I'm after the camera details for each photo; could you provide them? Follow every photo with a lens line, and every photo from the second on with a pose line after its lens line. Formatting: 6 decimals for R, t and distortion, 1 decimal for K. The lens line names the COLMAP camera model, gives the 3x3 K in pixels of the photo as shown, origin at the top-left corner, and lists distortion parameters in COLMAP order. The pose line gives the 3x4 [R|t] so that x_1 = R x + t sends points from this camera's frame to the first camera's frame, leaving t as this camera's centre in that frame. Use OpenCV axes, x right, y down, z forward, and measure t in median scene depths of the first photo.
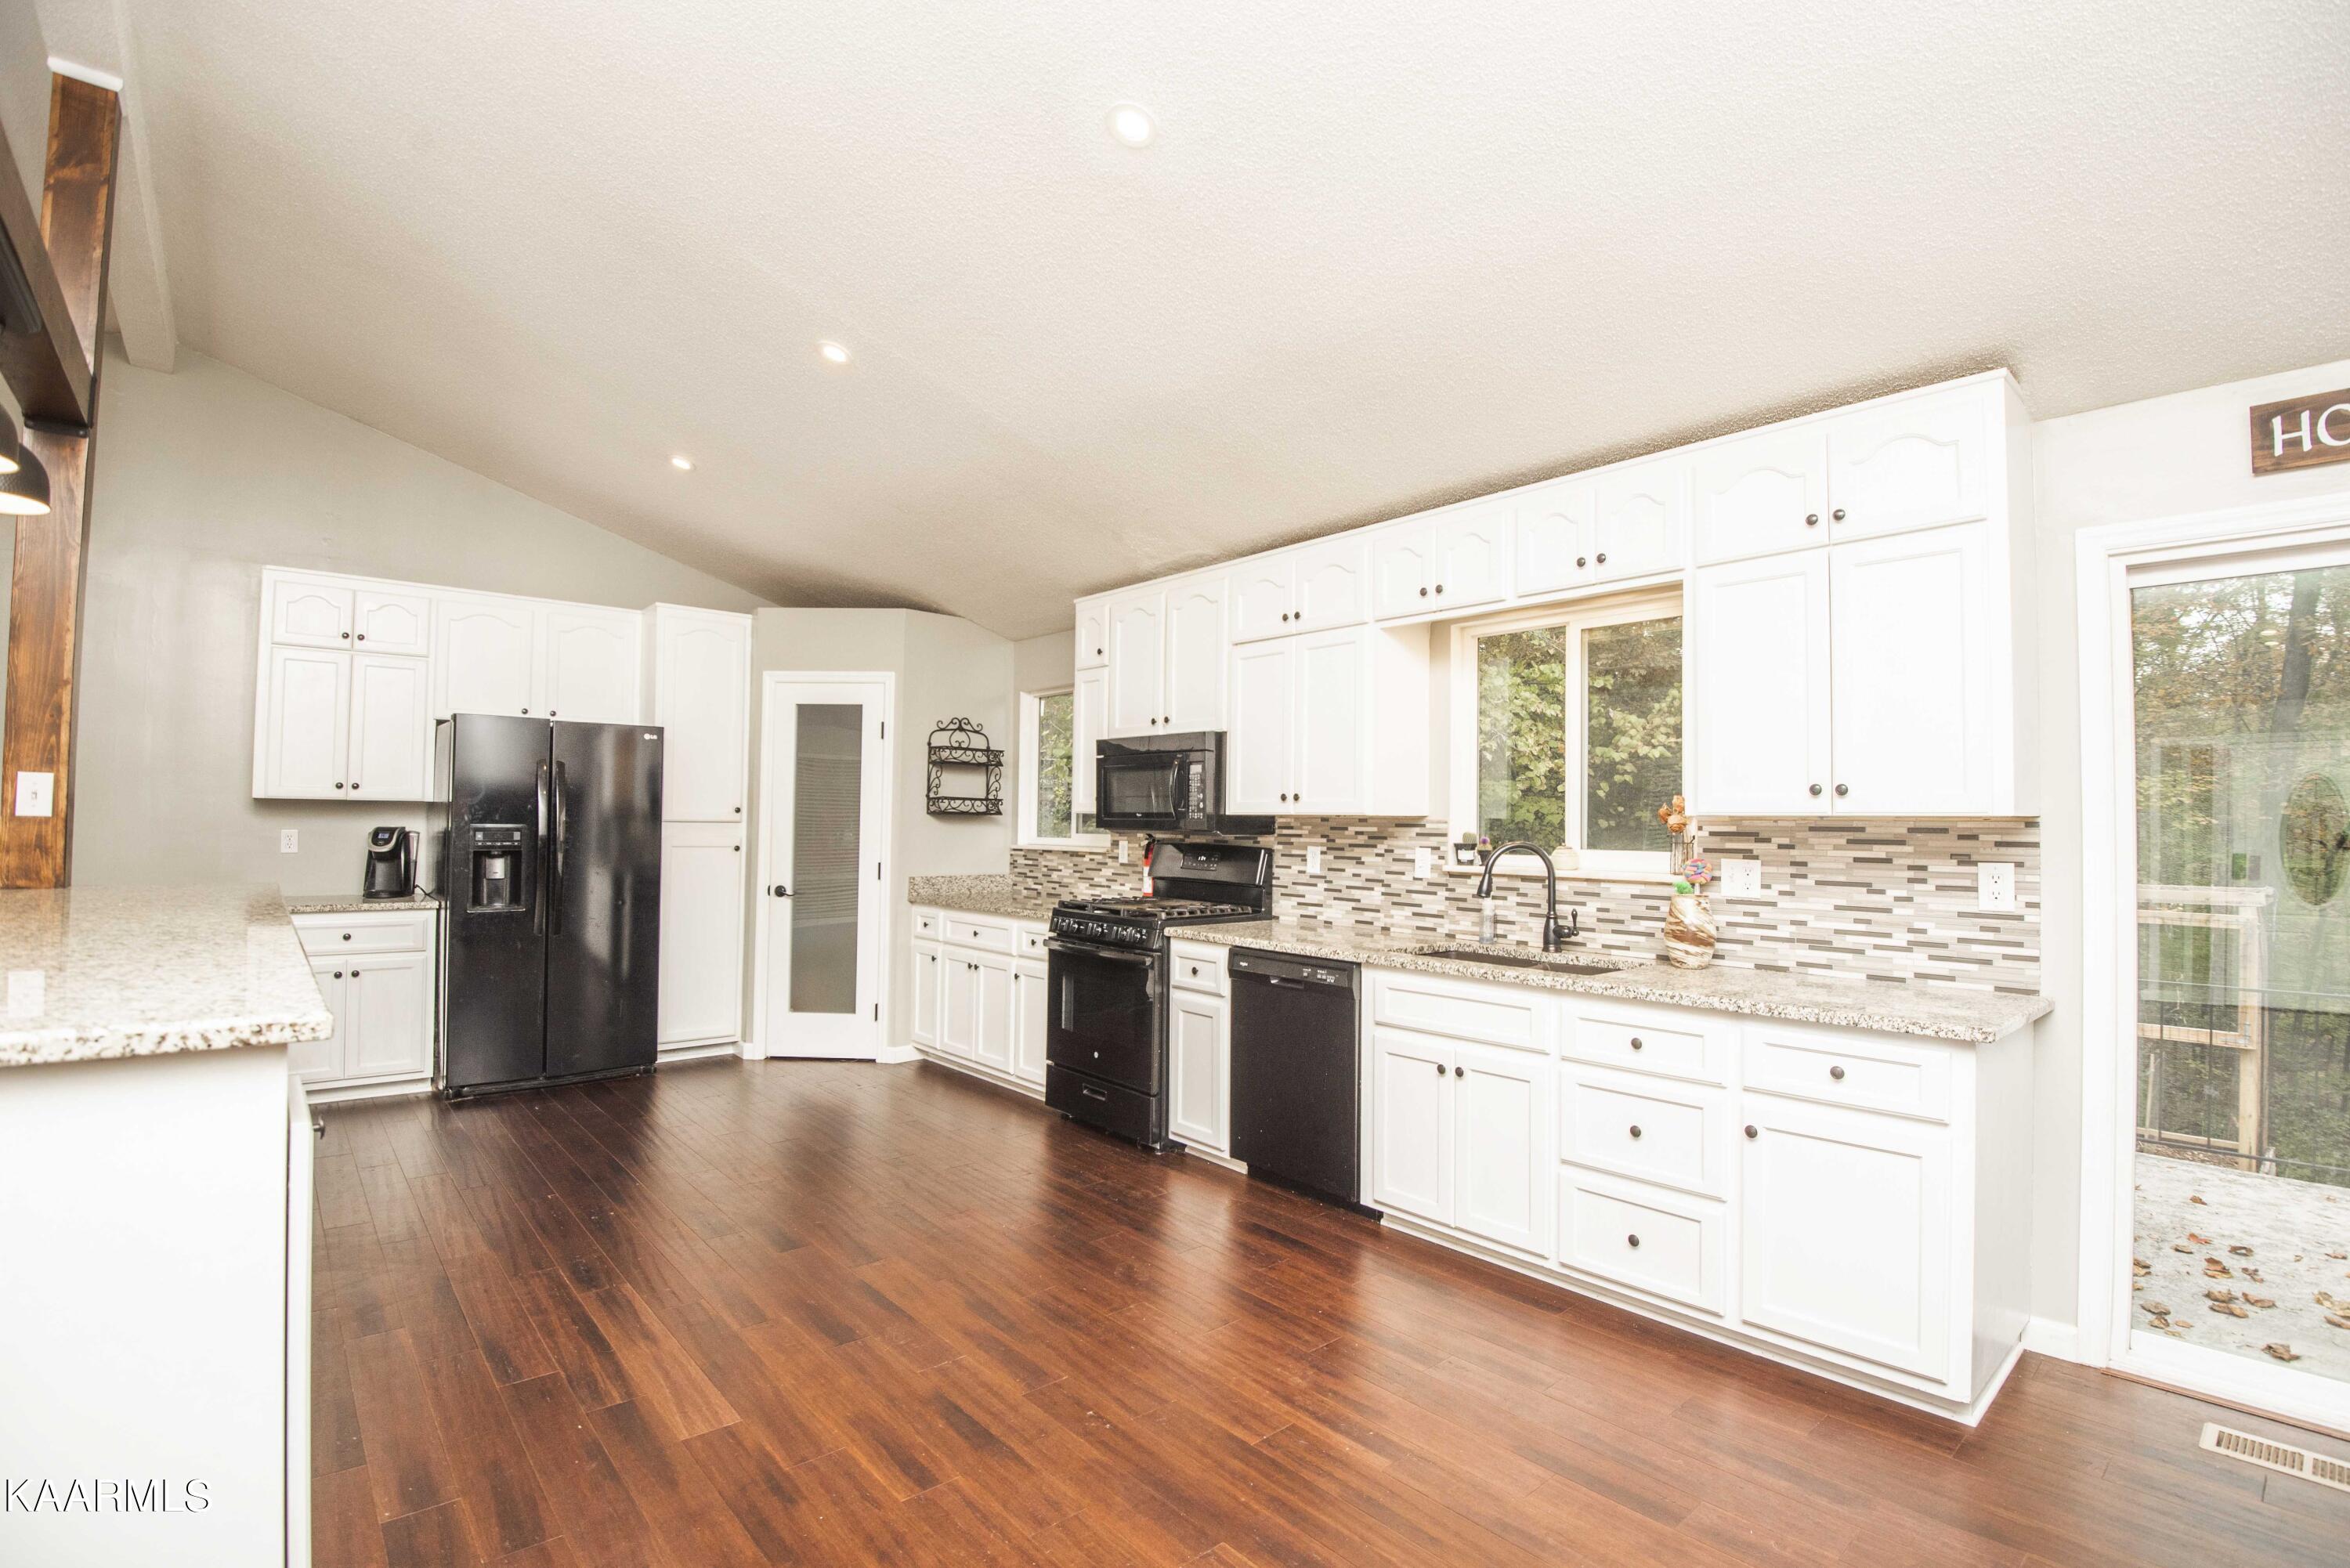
lens RADIAL K [[1070.6, 0, 1183.3], [0, 1070.6, 782.6], [0, 0, 1]] dist [-0.002233, -0.000814]
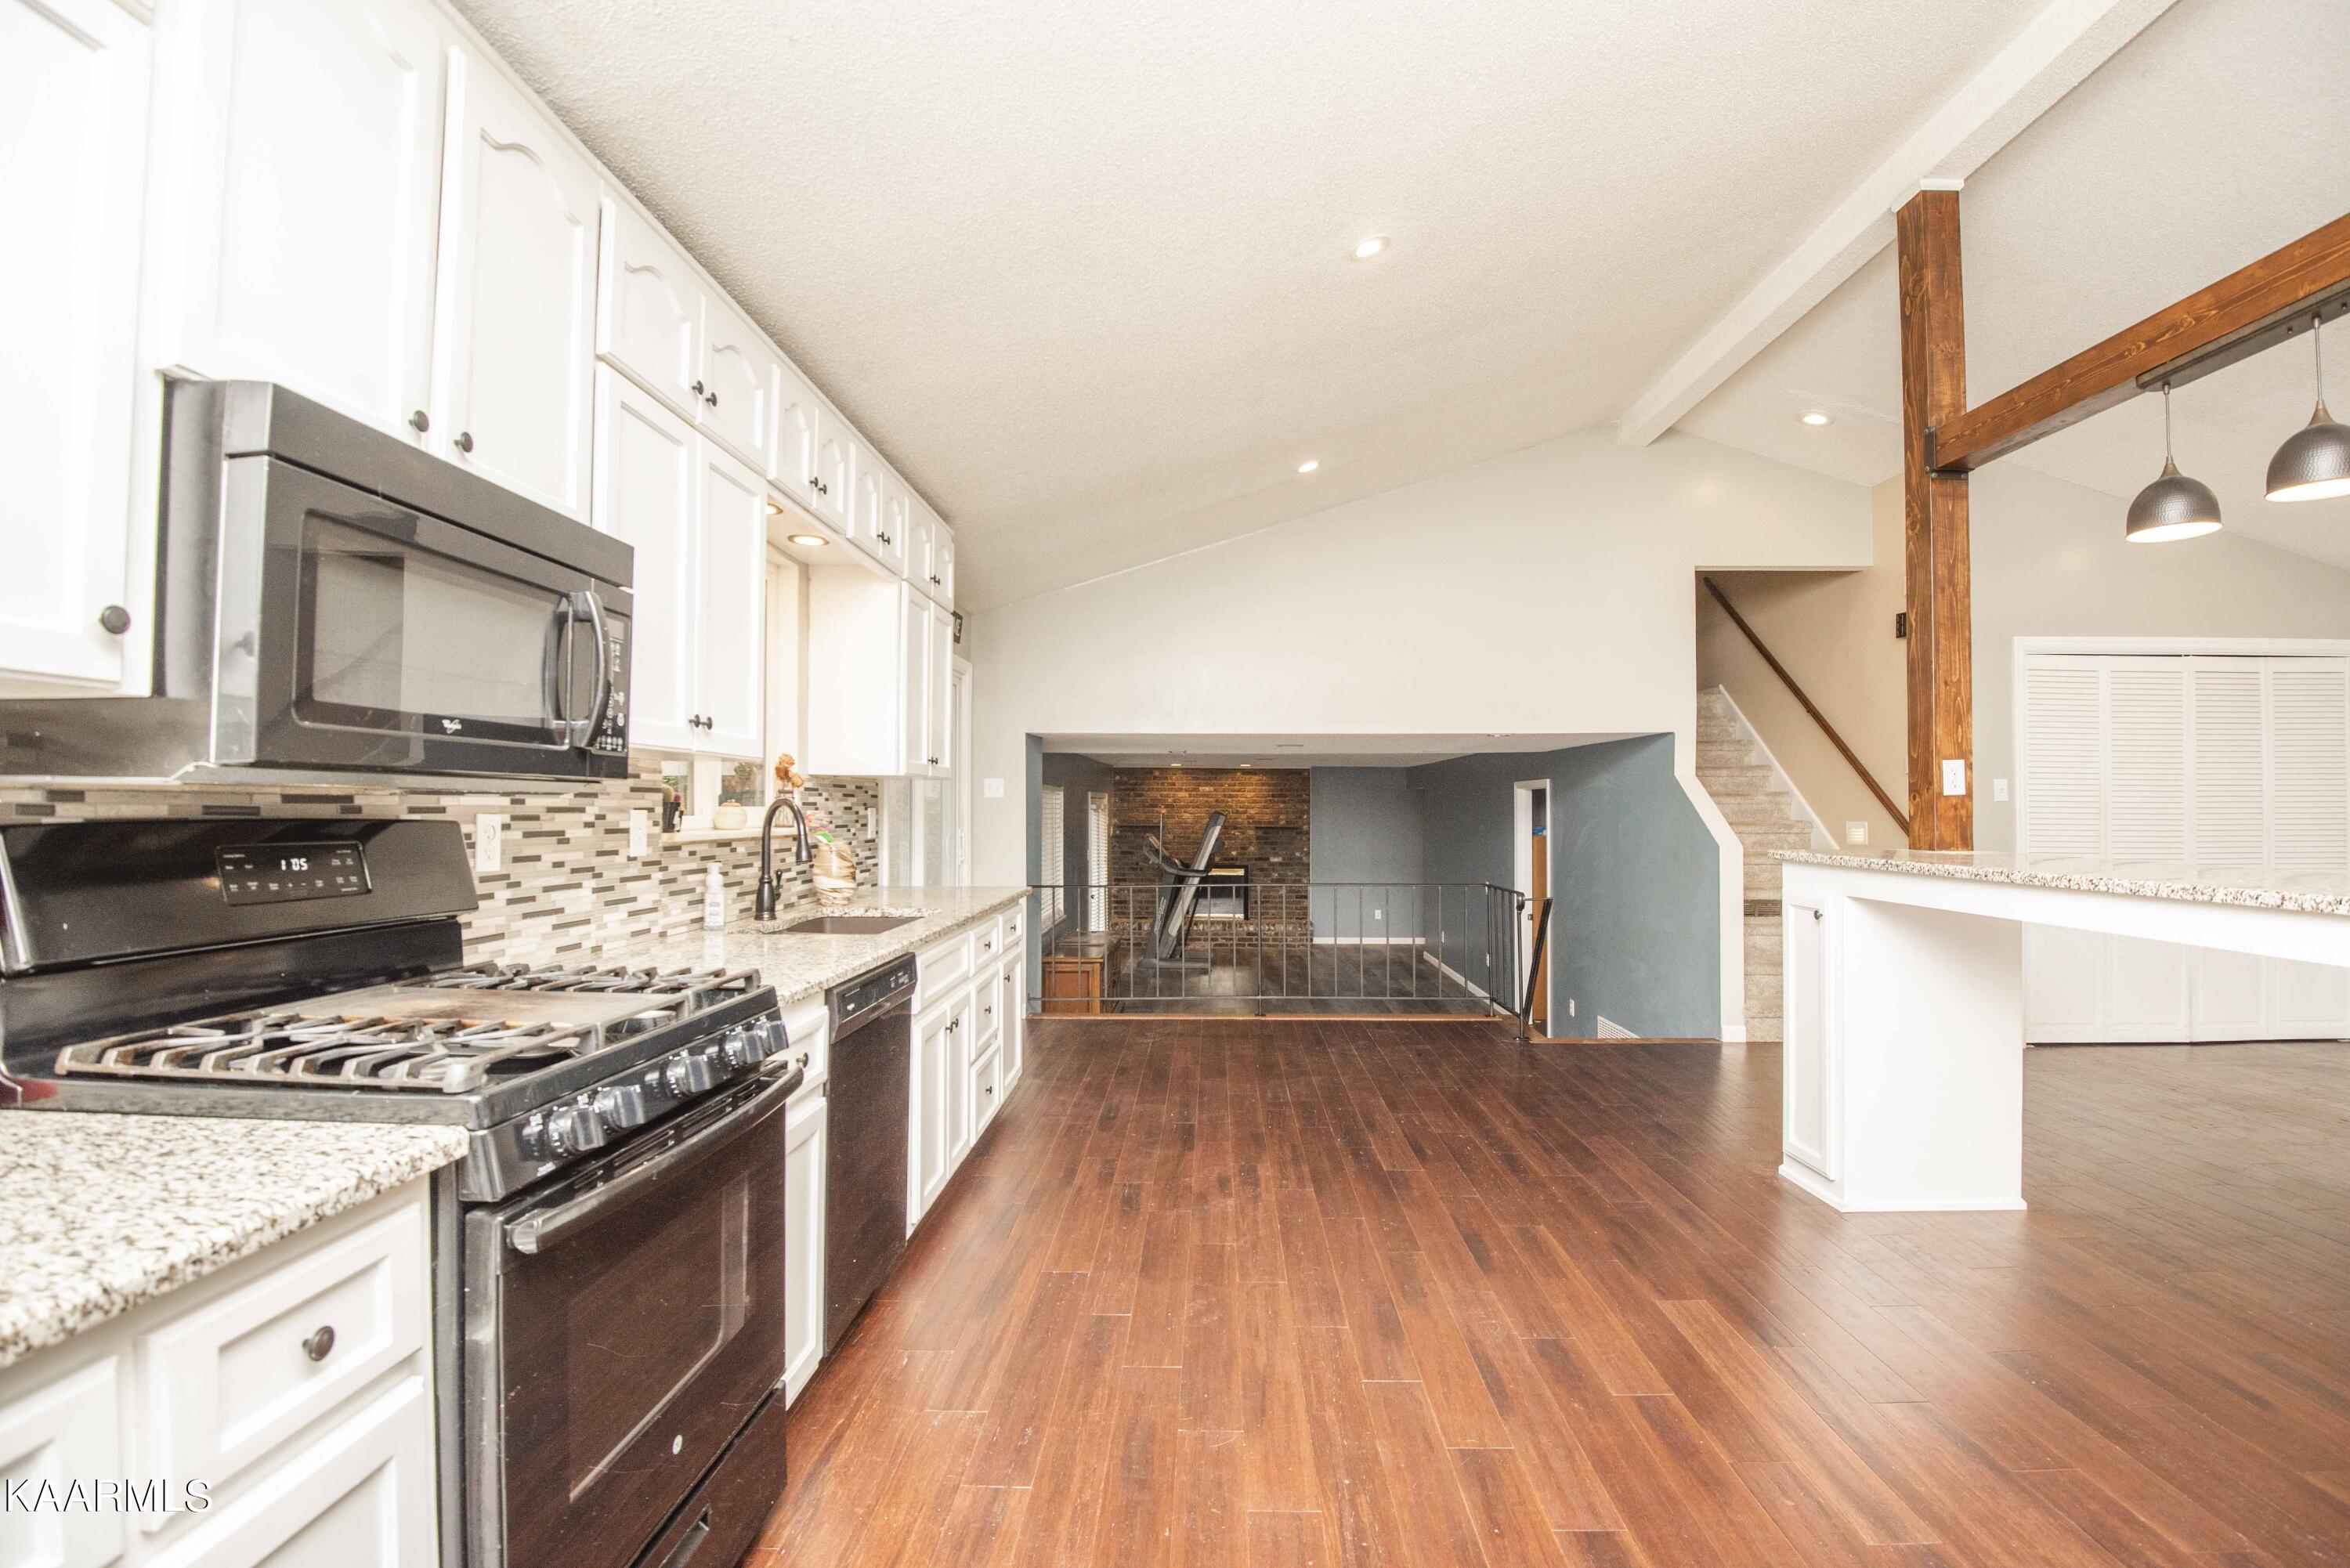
lens RADIAL K [[1070.6, 0, 1187.0], [0, 1070.6, 783.3], [0, 0, 1]] dist [-0.002233, -0.000814]
pose [[-0.733990, -0.004926, 0.679143, -0.441810], [-0.044738, 0.998152, -0.041112, 0.054102], [-0.677686, -0.060559, -0.732854, 1.193825]]
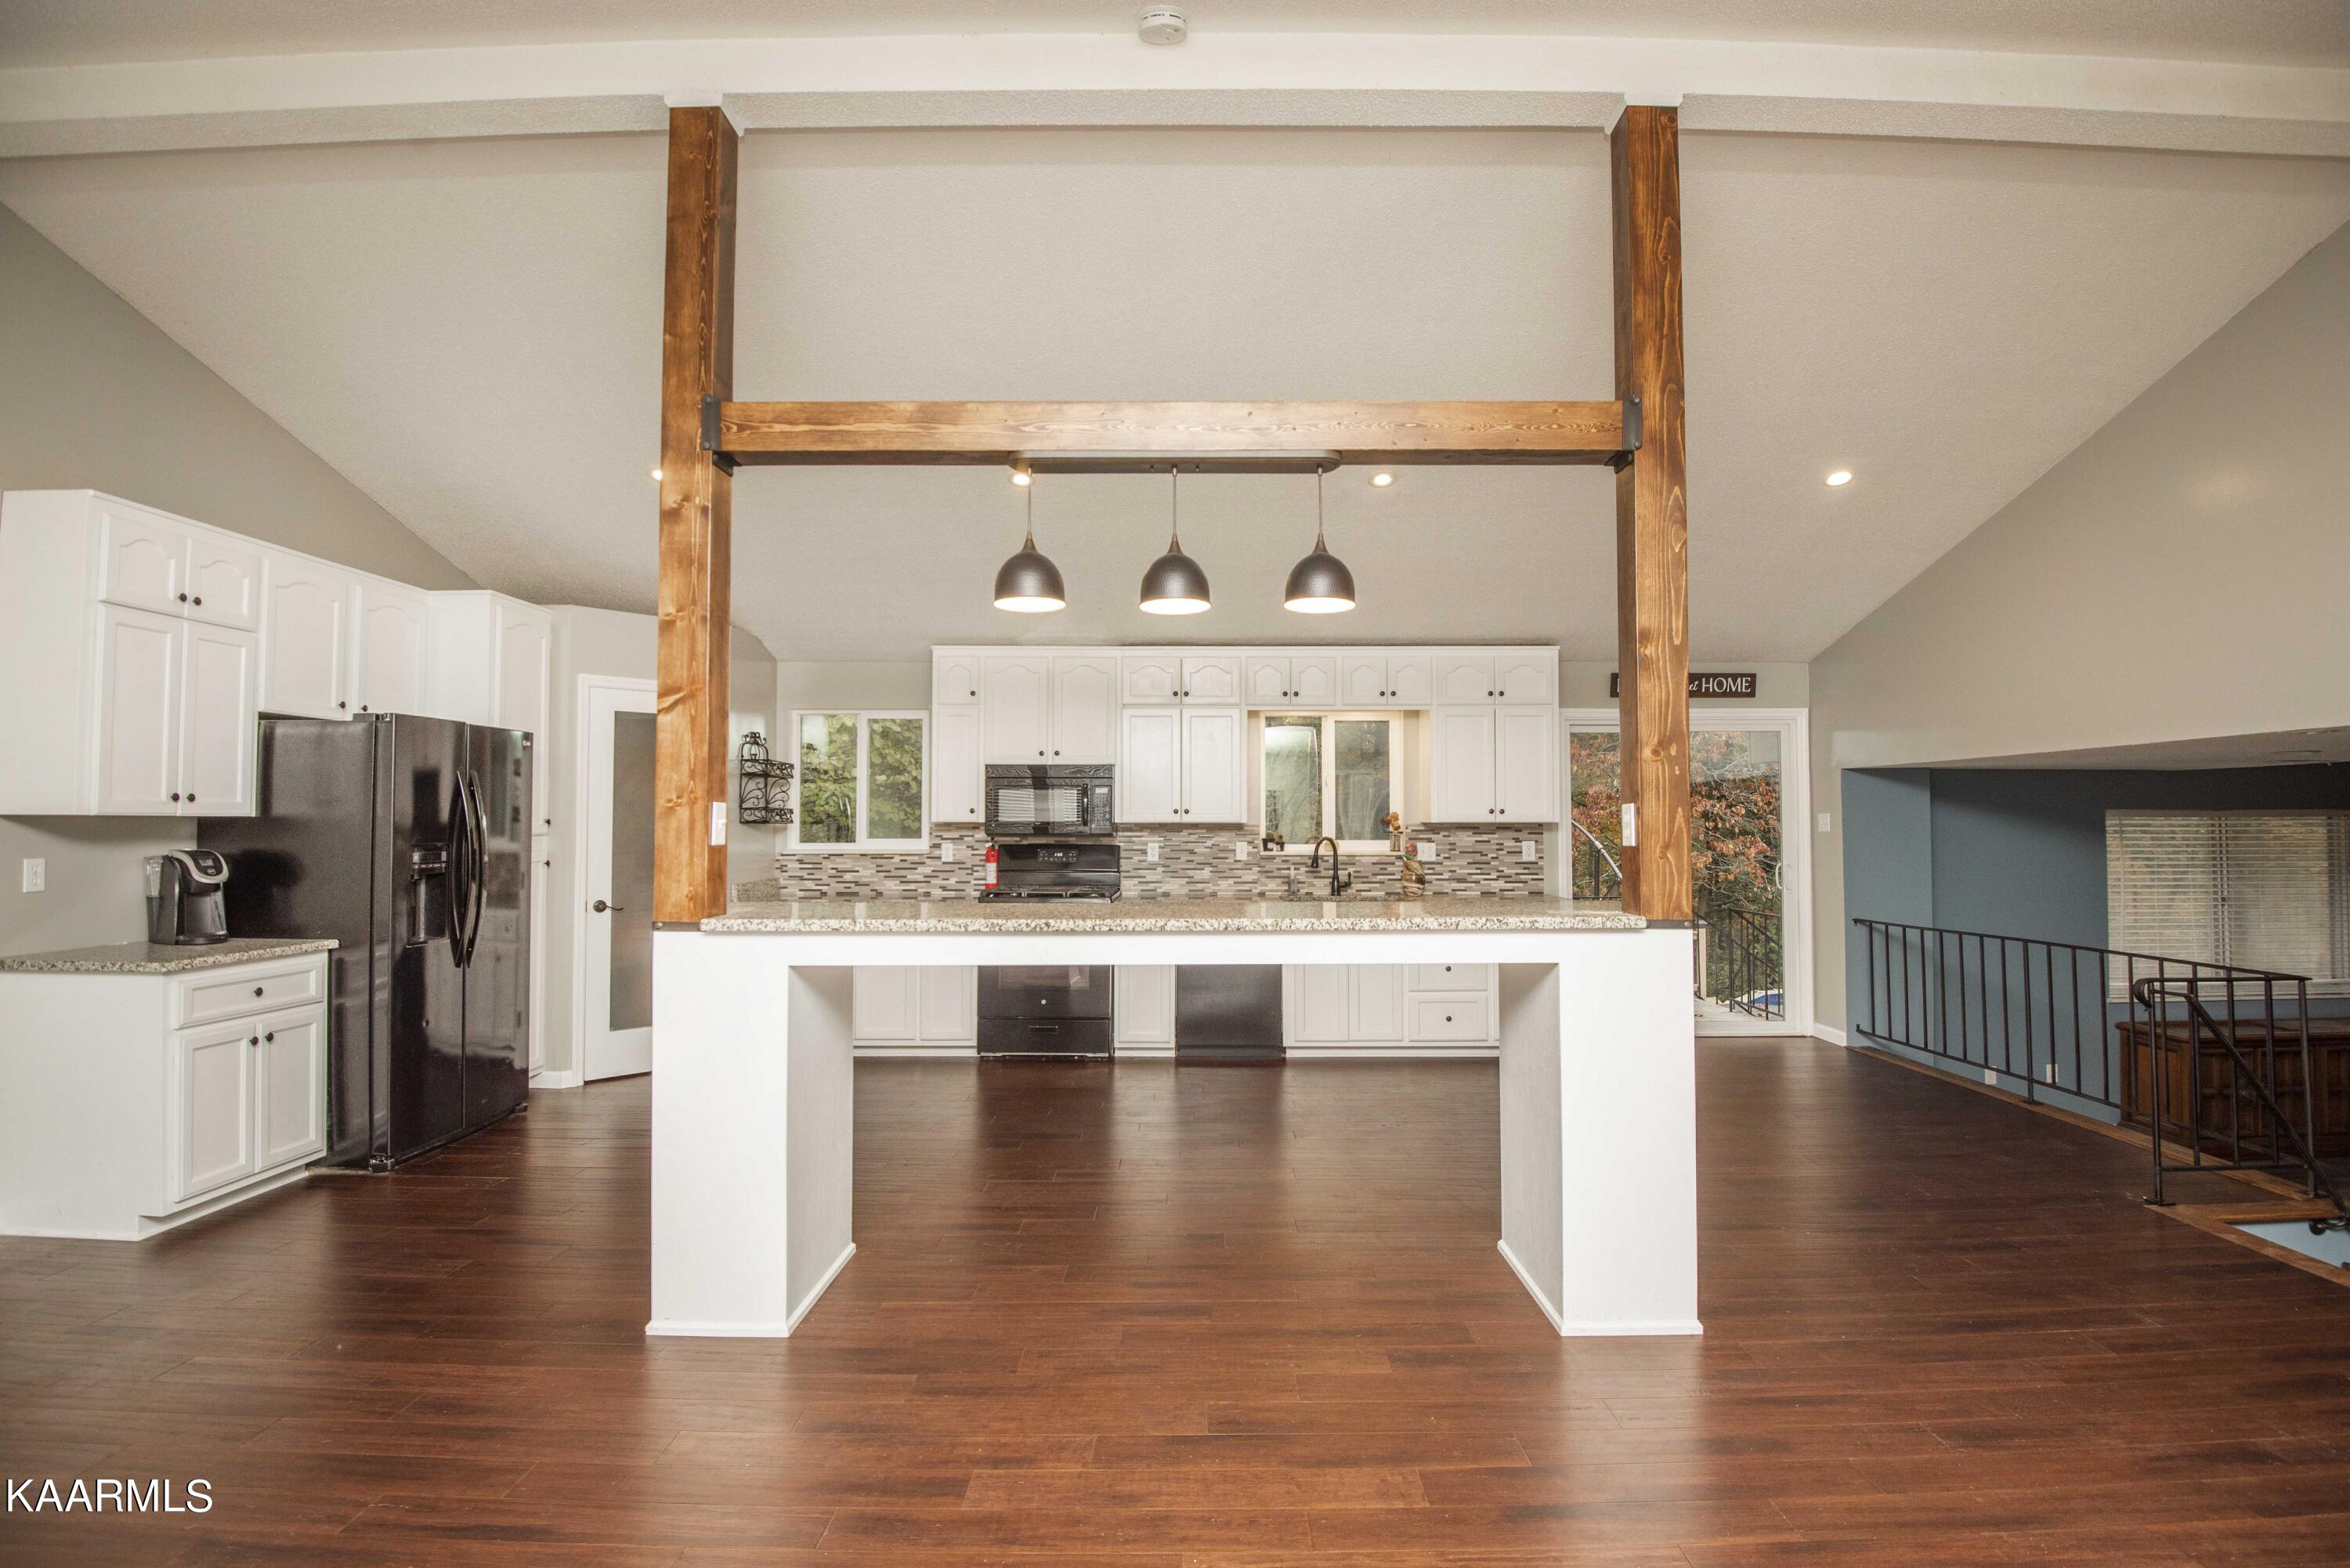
lens RADIAL K [[1070.6, 0, 1192.0], [0, 1070.6, 791.6], [0, 0, 1]] dist [-0.002233, -0.000814]
pose [[0.665269, 0.009131, 0.746548, -1.005818], [-0.020799, 0.999764, 0.006306, -0.024096], [-0.746314, -0.019722, 0.665302, -0.034033]]
